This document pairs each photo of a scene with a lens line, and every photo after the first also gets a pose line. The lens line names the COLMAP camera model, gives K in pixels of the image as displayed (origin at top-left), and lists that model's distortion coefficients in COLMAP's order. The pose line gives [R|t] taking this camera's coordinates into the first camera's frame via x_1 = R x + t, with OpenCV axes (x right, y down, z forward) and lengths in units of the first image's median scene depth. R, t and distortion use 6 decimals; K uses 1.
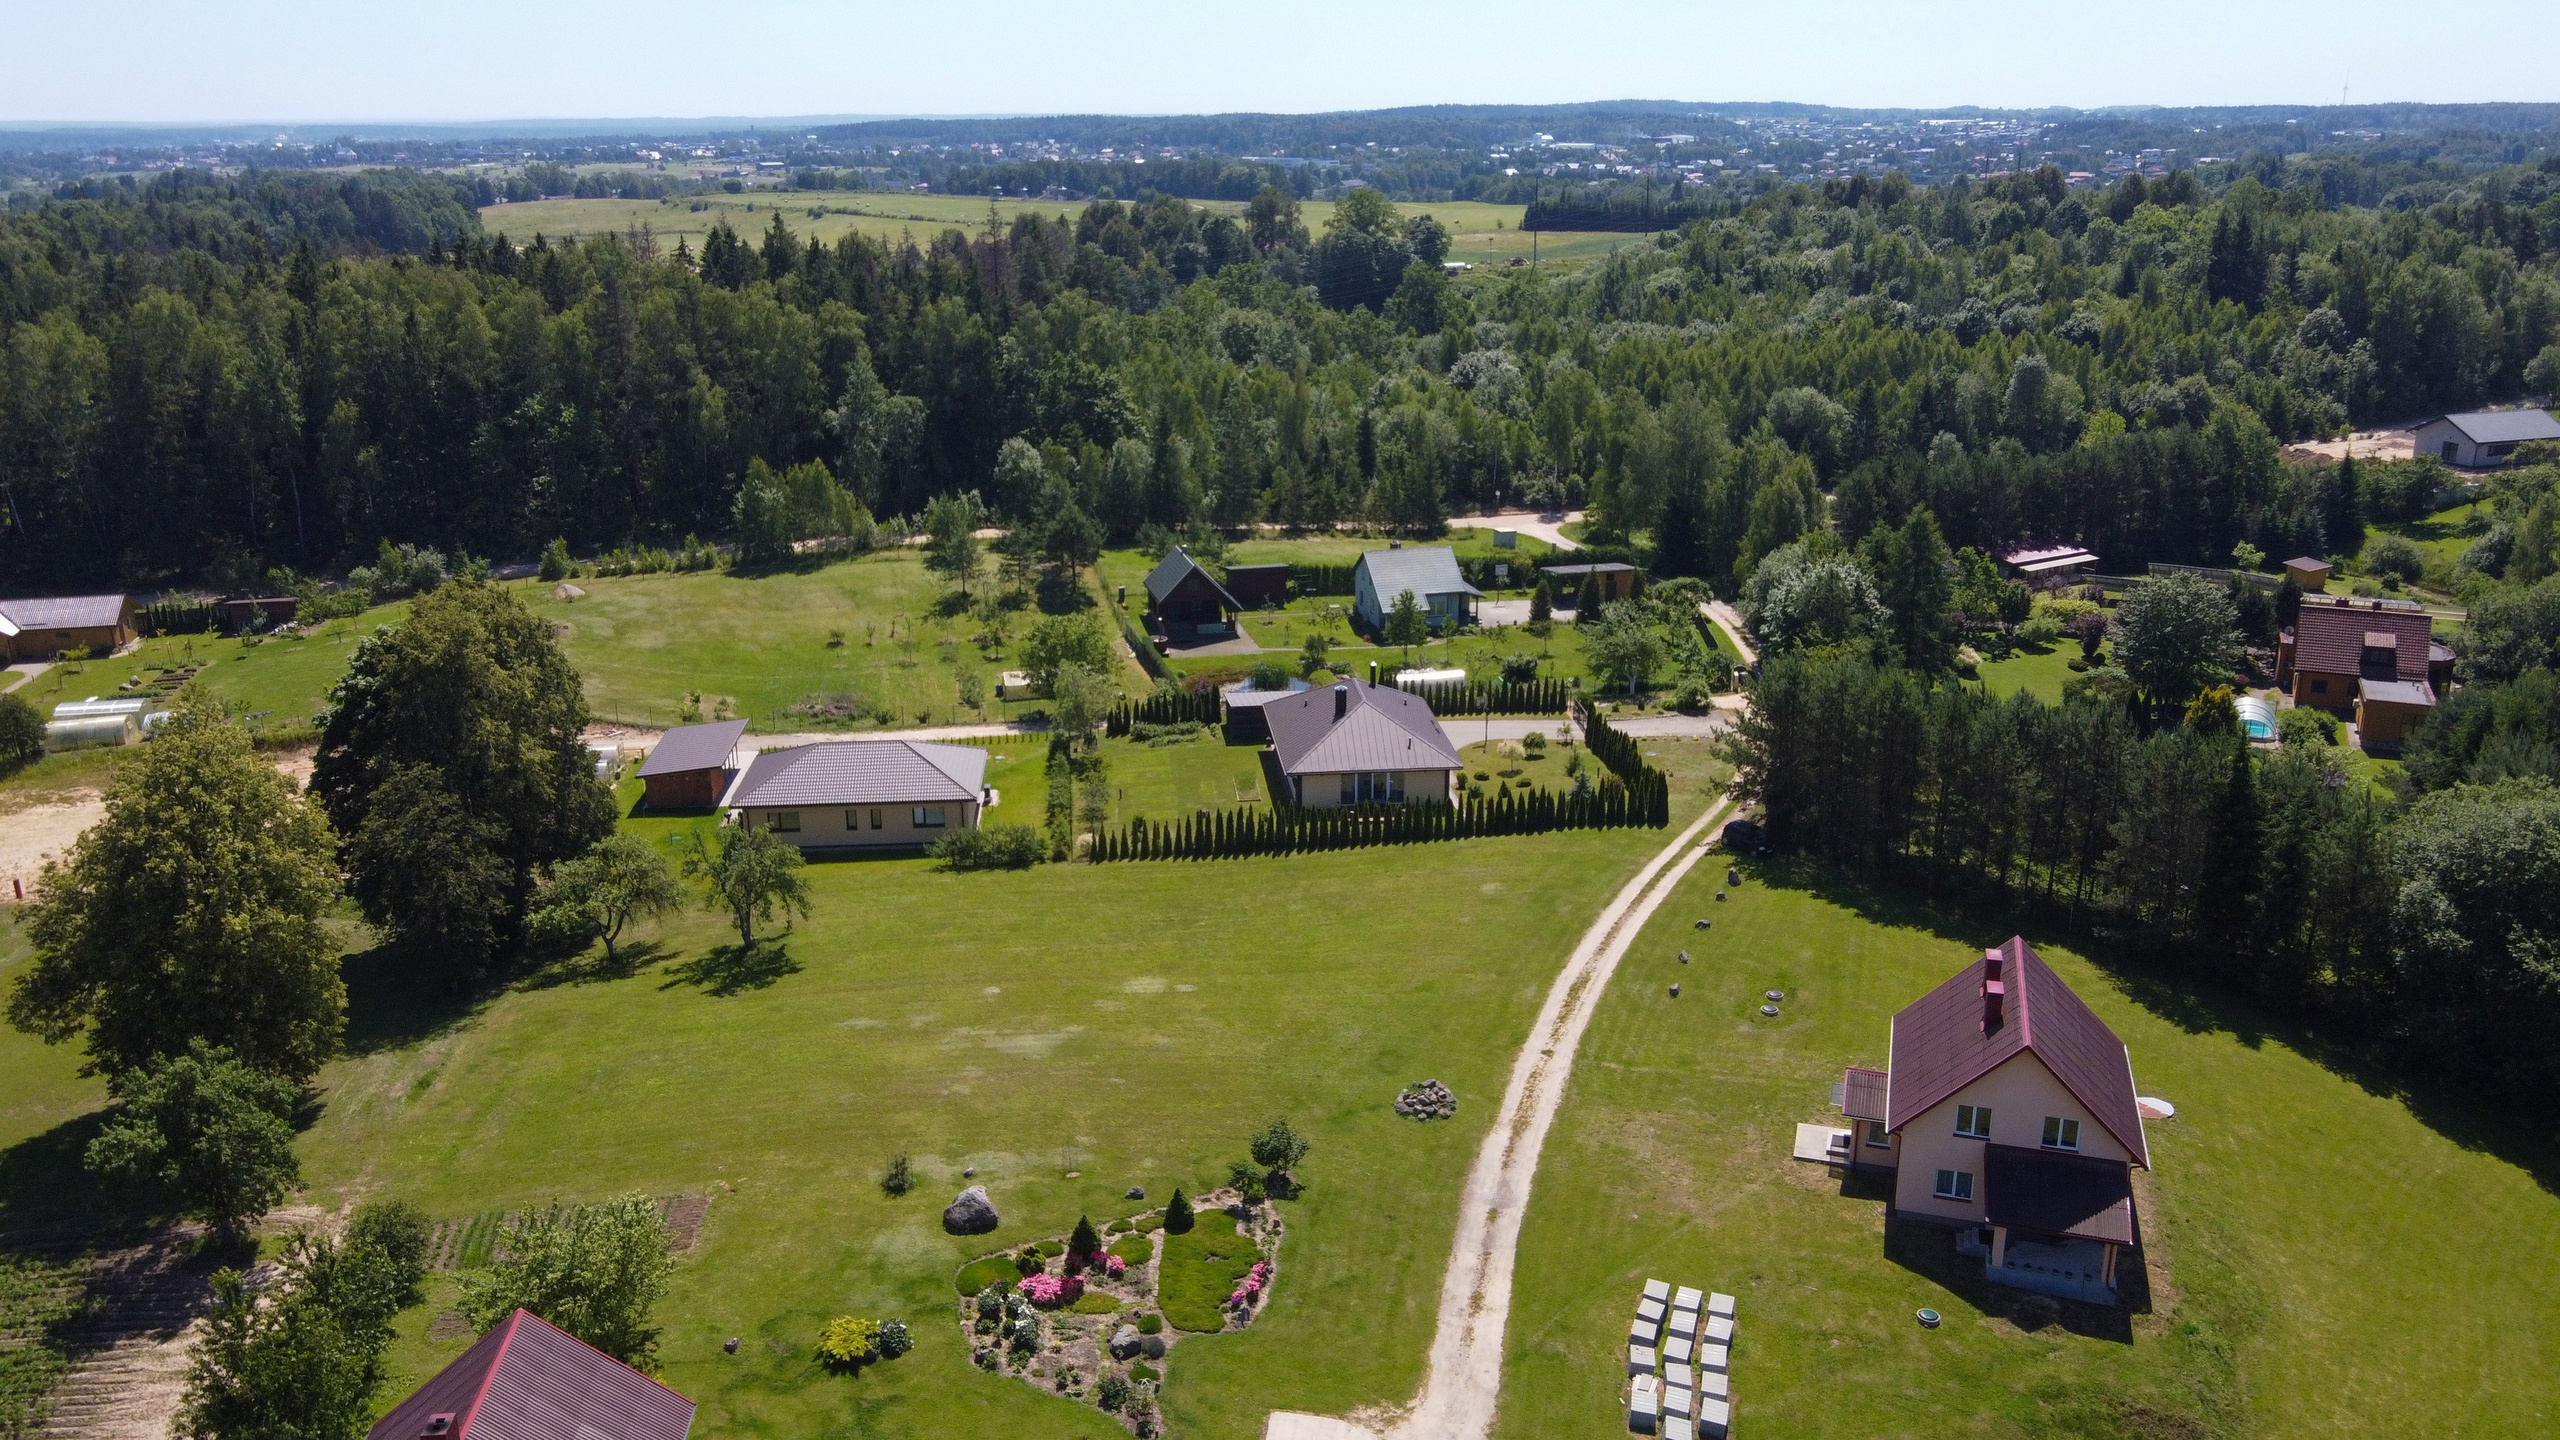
lens RADIAL K [[1978.4, 0, 1280.0], [0, 1978.4, 720.0], [0, 0, 1]] dist [-0.012540, 0.047850]
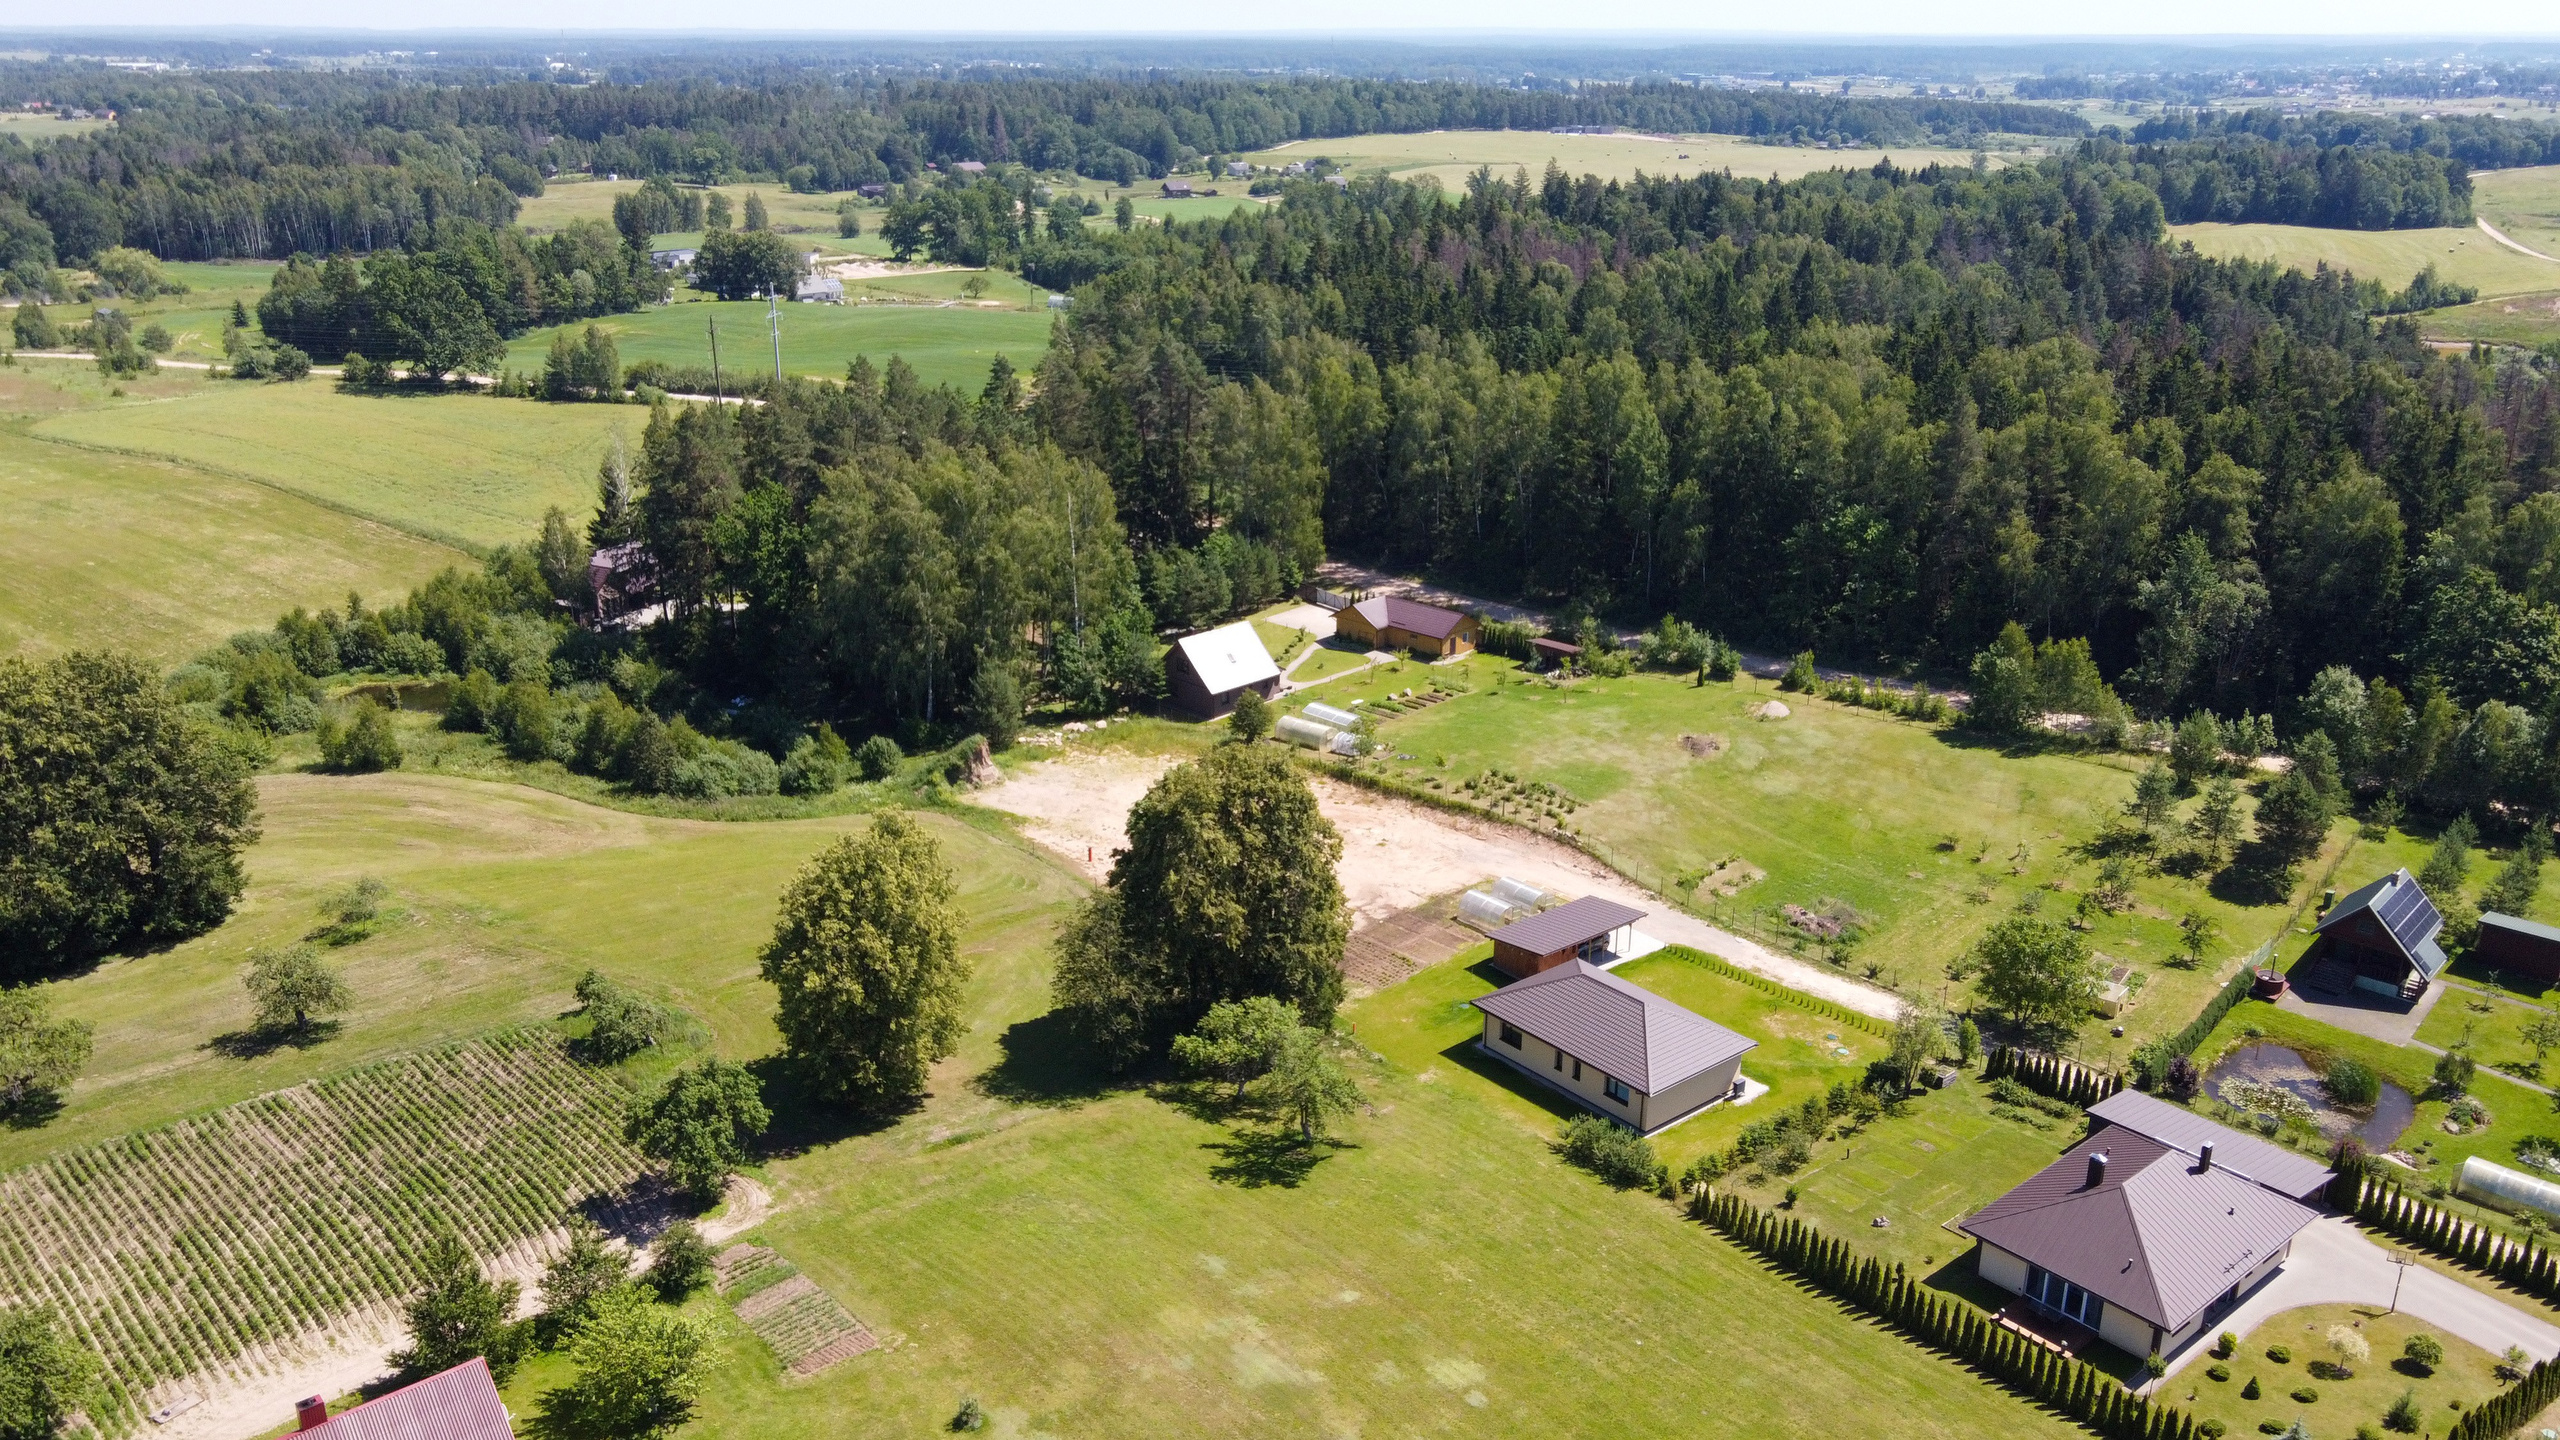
lens RADIAL K [[1978.4, 0, 1280.0], [0, 1978.4, 720.0], [0, 0, 1]] dist [-0.012540, 0.047850]
pose [[0.562779, 0.281043, -0.777364, 0.265446], [-0.249139, 0.954366, 0.164669, -0.149306], [0.788168, 0.100999, 0.607116, 0.163331]]
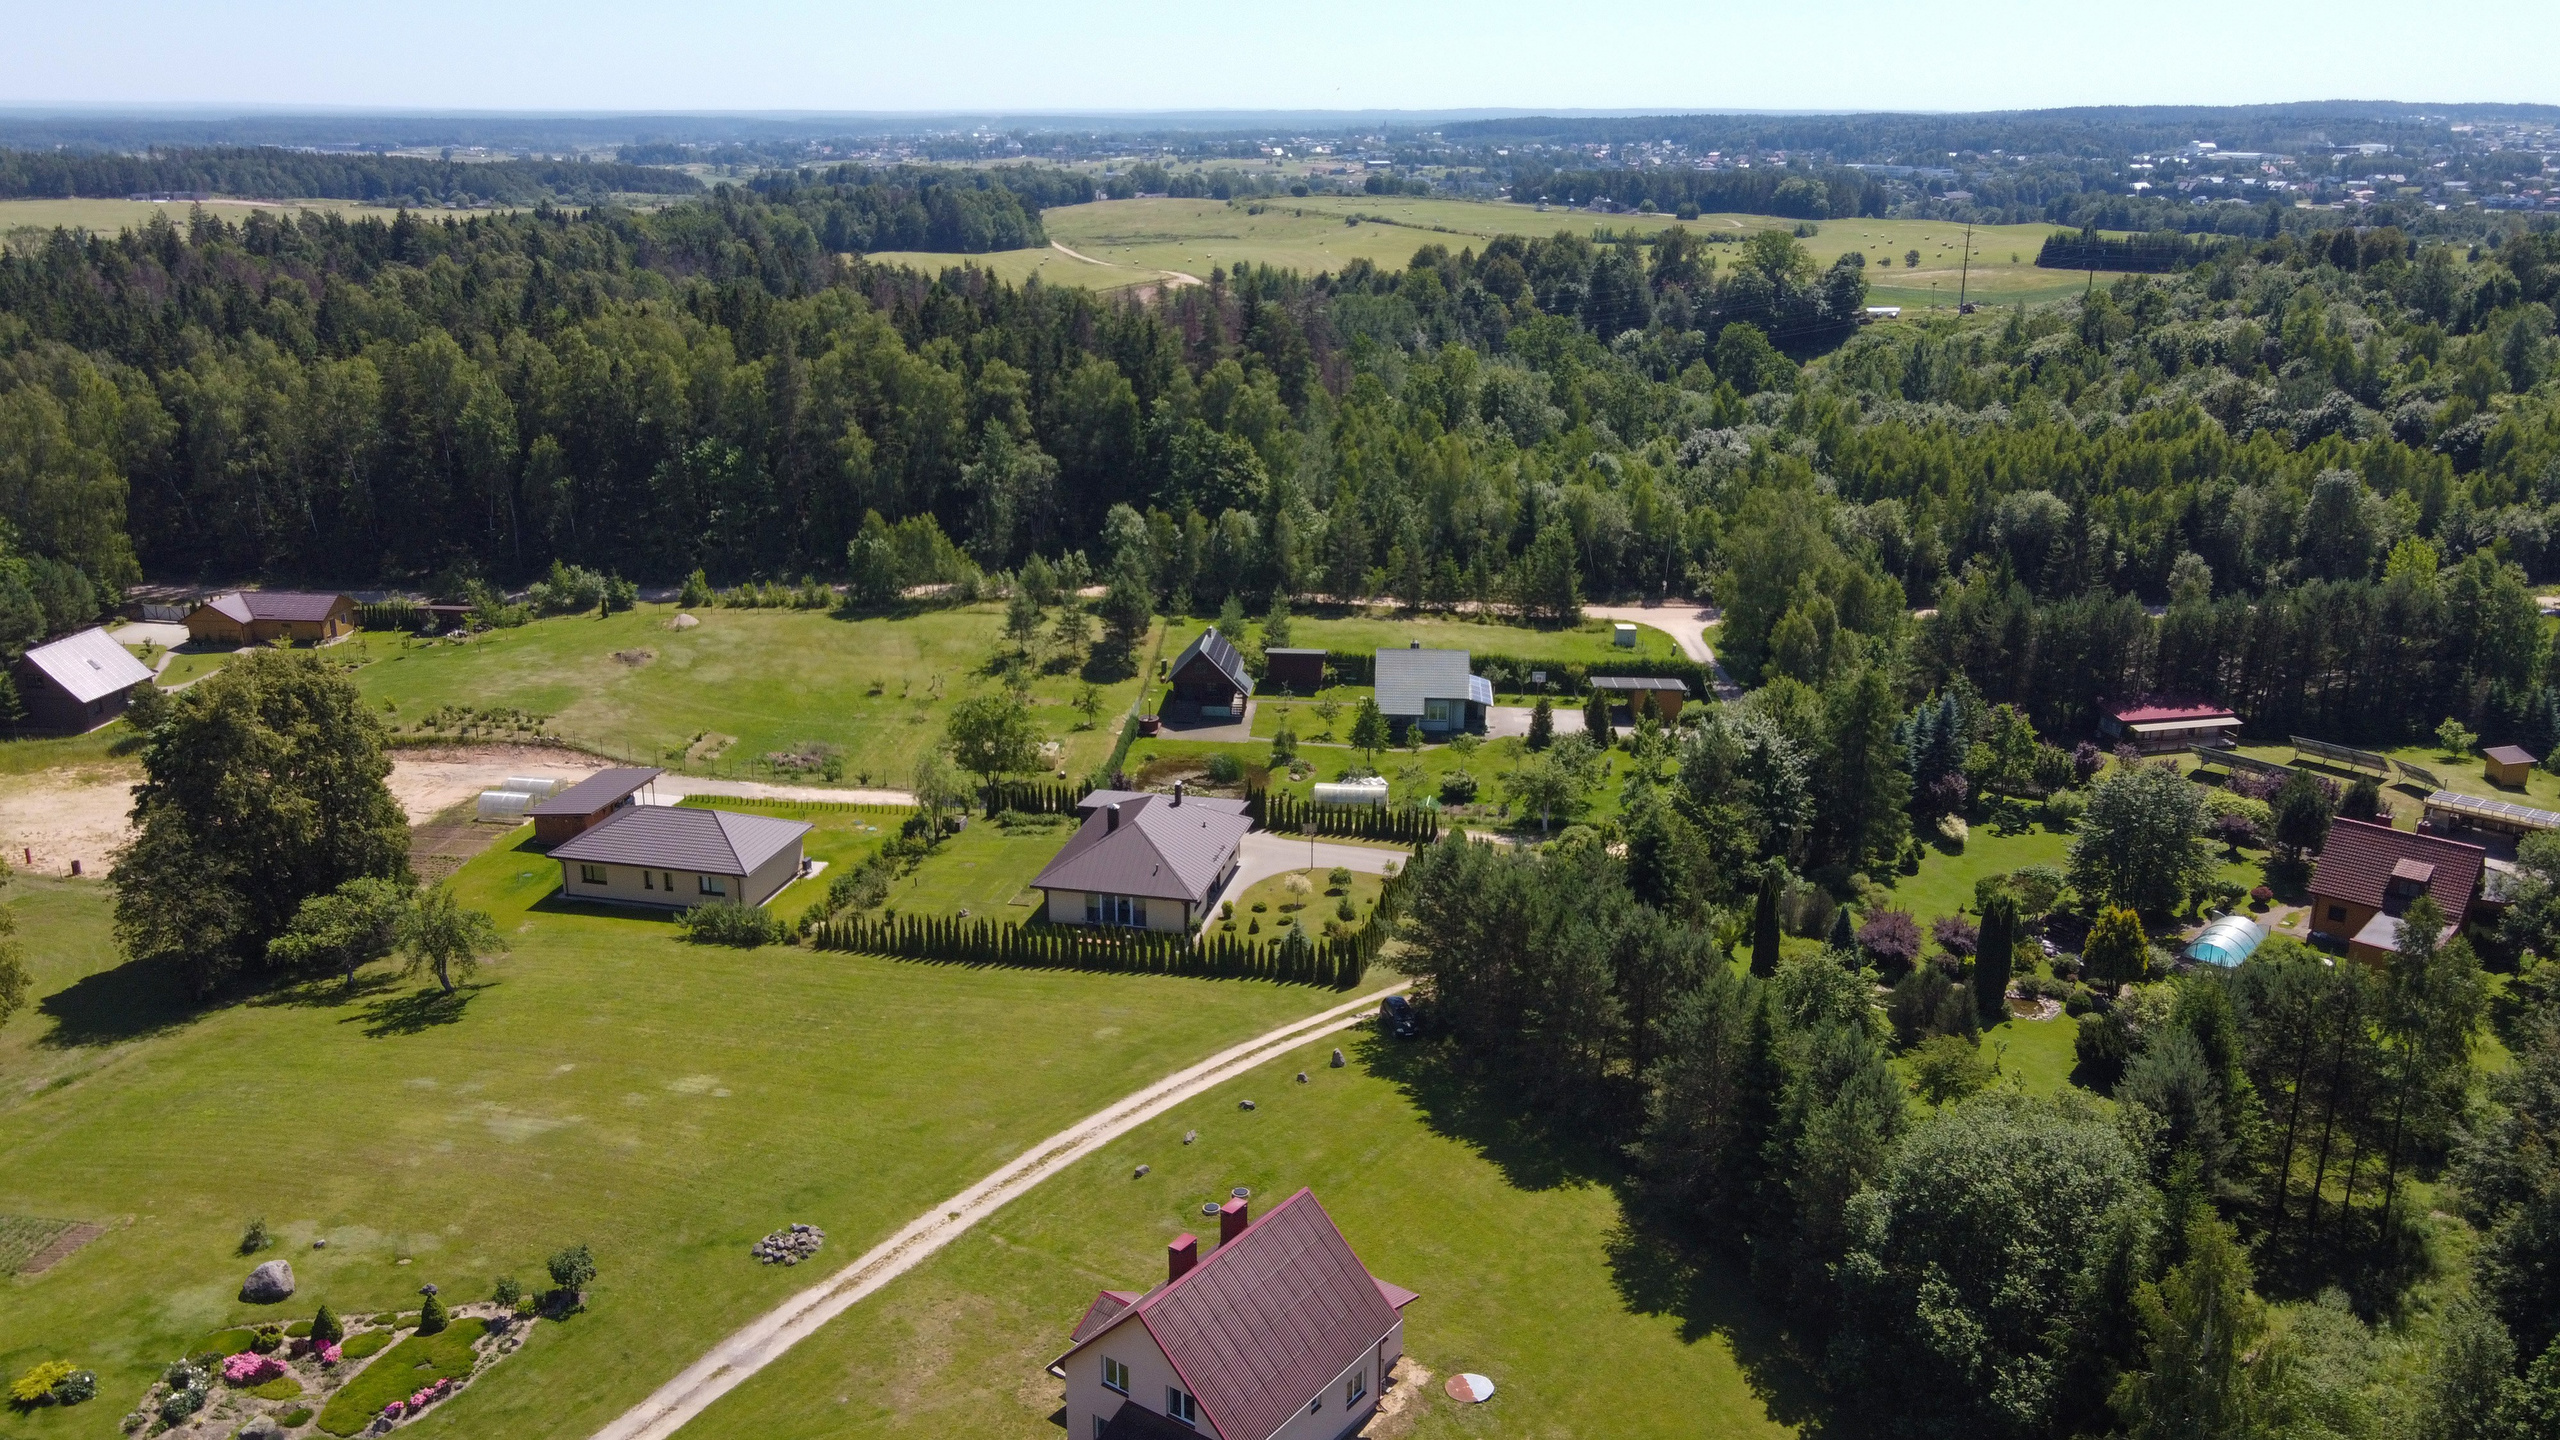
lens RADIAL K [[1978.4, 0, 1280.0], [0, 1978.4, 720.0], [0, 0, 1]] dist [-0.012540, 0.047850]
pose [[0.950848, 0.099632, -0.293191, 0.264857], [-0.098718, 0.994954, 0.017951, -0.056818], [0.293500, 0.011874, 0.955885, 0.031395]]
